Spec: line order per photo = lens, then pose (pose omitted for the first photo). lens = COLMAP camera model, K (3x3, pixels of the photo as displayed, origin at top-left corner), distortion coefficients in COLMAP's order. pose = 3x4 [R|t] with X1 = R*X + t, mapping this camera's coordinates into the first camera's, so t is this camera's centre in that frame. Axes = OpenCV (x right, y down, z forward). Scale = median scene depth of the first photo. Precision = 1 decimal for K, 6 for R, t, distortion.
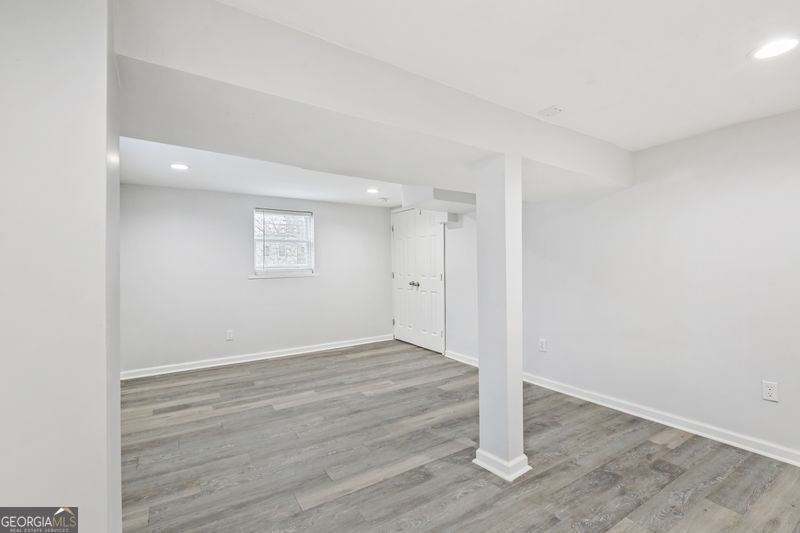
lens RADIAL K [[365.5, 0, 399.8], [0, 365.5, 265.5], [0, 0, 1]] dist [0.001462, -0.000331]
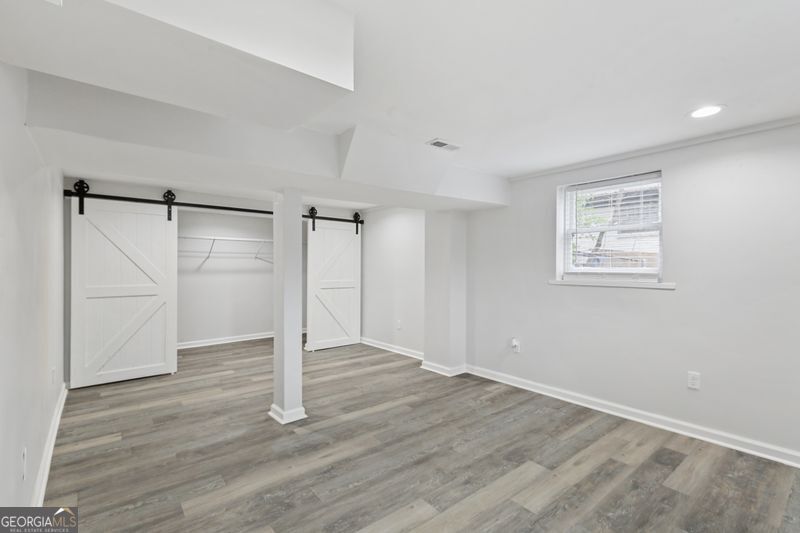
lens RADIAL K [[365.5, 0, 399.4], [0, 365.5, 266.2], [0, 0, 1]] dist [0.001462, -0.000331]
pose [[-0.994217, 0.009609, -0.106958, 0.003320], [0.009310, 0.999951, 0.003288, -0.008515], [0.106984, 0.002273, -0.994258, 1.911824]]
